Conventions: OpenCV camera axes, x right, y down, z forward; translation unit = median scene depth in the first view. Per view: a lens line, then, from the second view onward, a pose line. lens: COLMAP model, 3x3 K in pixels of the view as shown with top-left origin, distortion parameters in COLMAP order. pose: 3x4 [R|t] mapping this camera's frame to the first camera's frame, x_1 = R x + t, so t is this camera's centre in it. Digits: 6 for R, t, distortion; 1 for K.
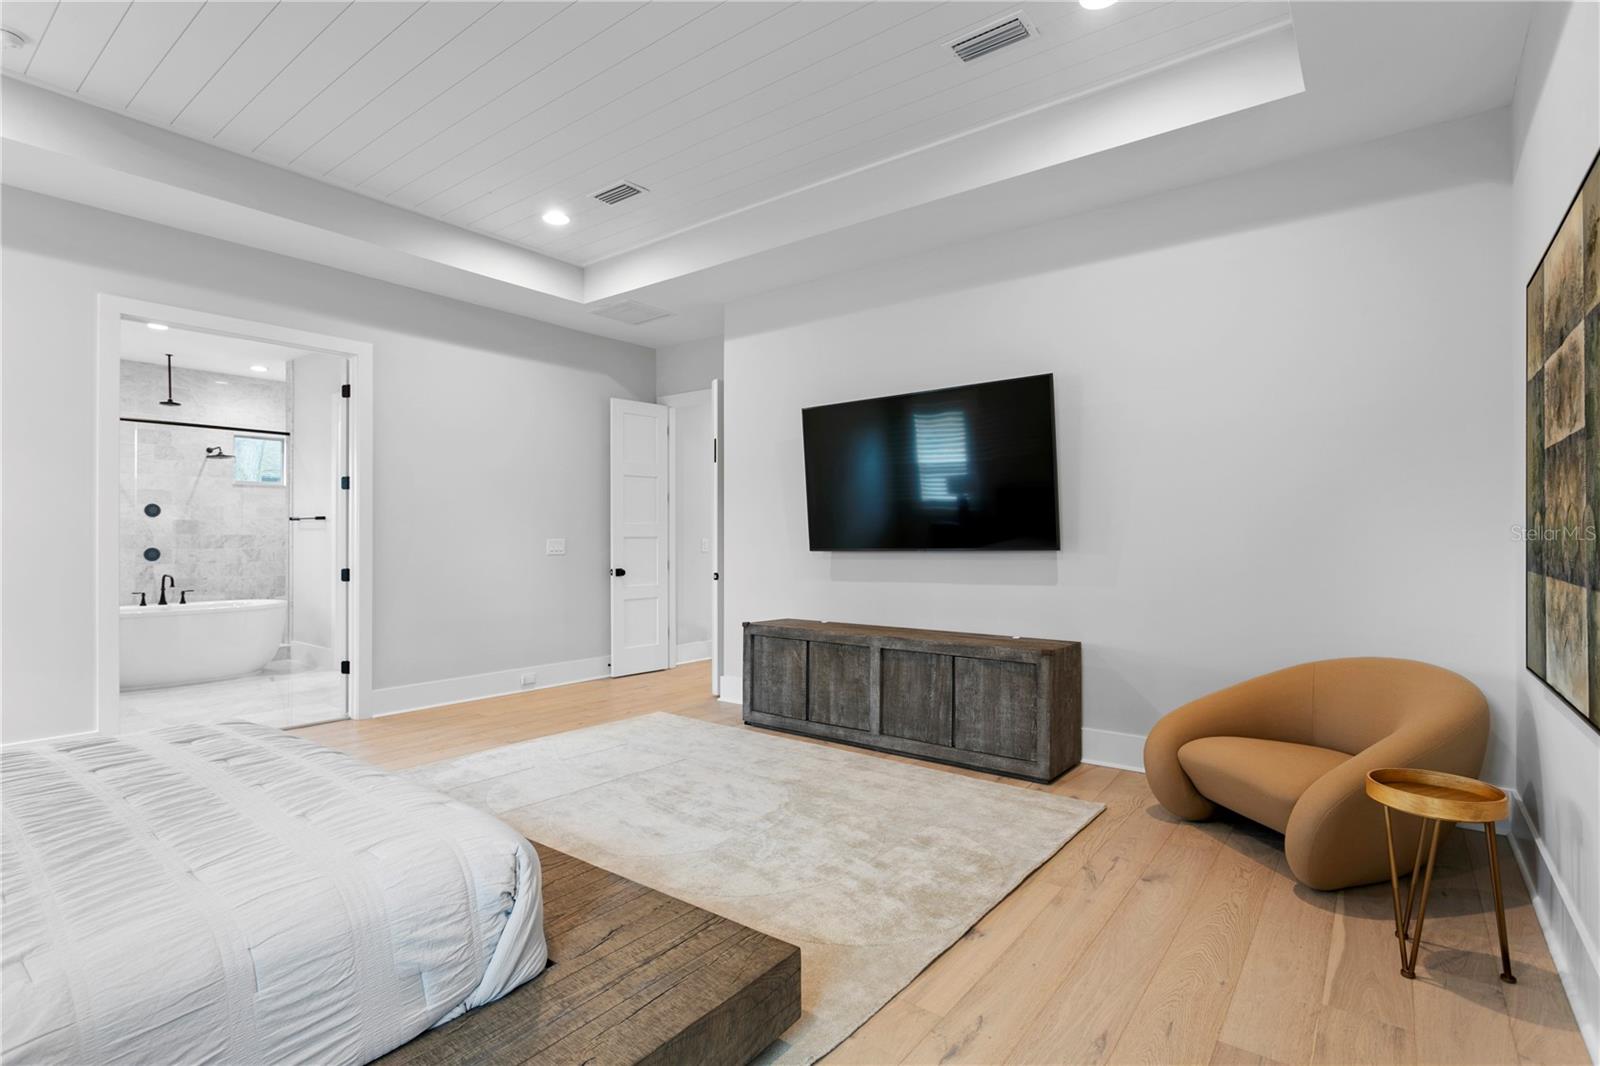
lens RADIAL K [[785.2, 0, 788.7], [0, 785.2, 534.2], [0, 0, 1]] dist [-0.004275, -0.000710]
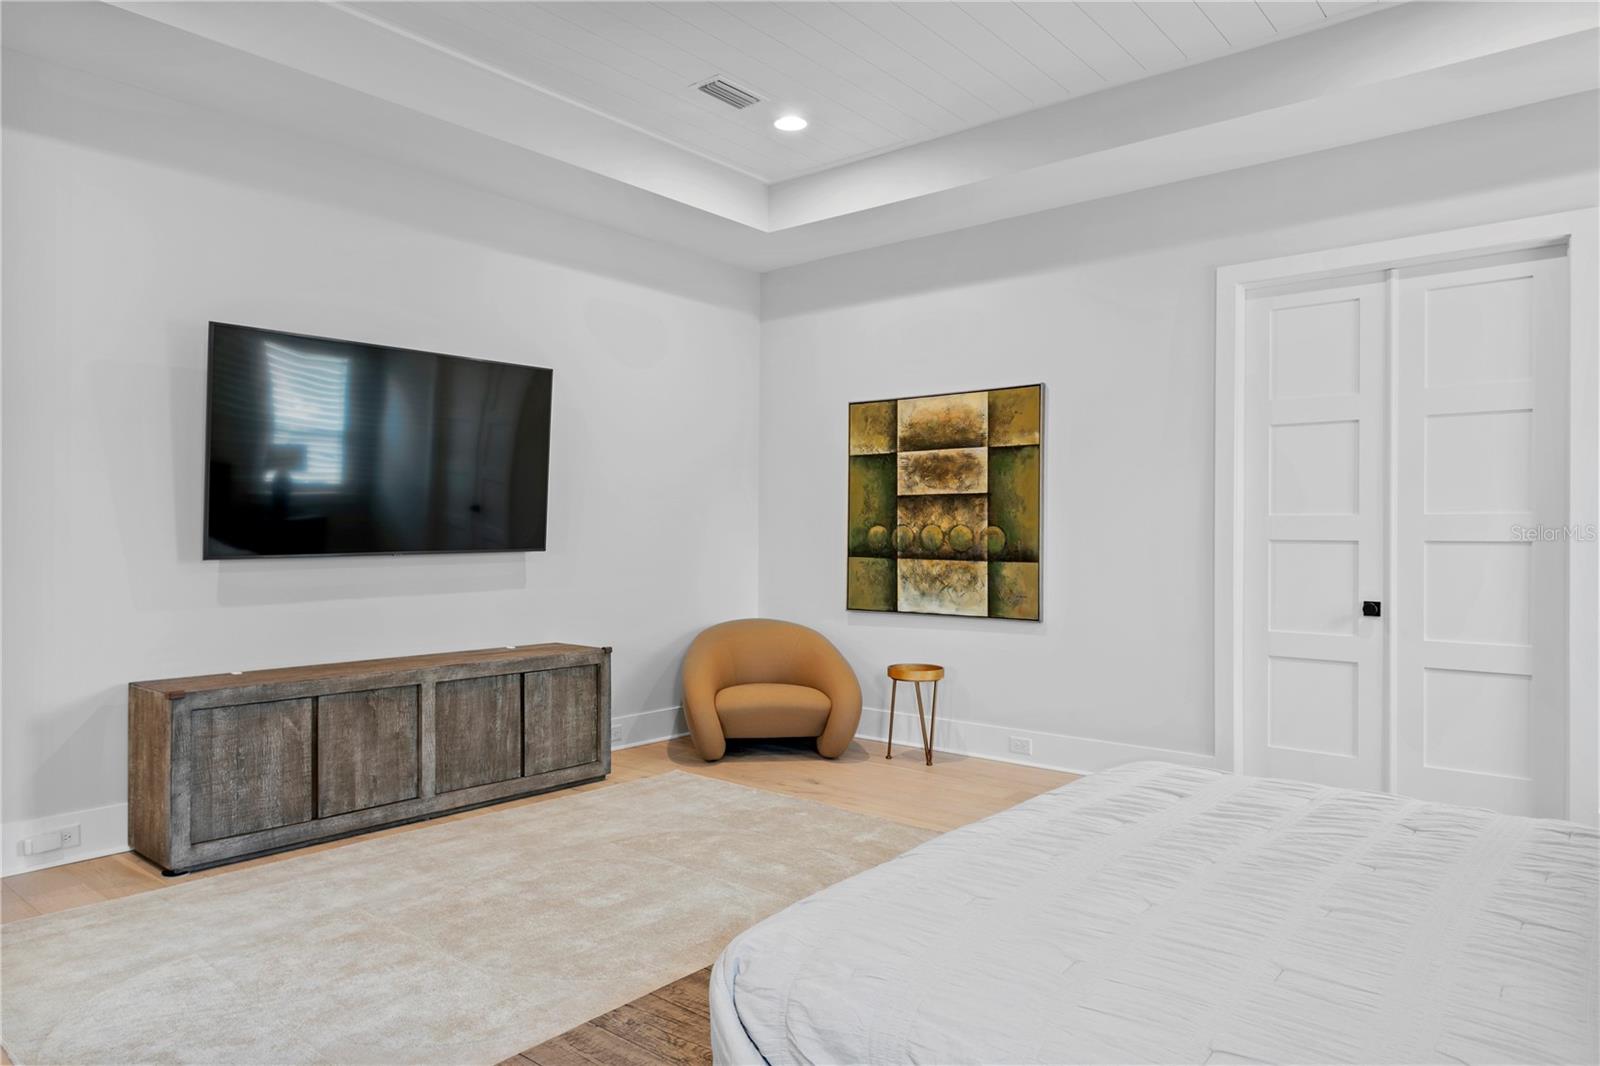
lens RADIAL K [[1012.4, 0, 796.5], [0, 1012.4, 528.2], [0, 0, 1]] dist [0.001563, 0.000169]
pose [[0.039153, 0.007052, 0.999208, -0.863781], [-0.009782, 0.999930, -0.006674, -0.002141], [-0.999185, -0.009513, 0.039220, 0.616835]]
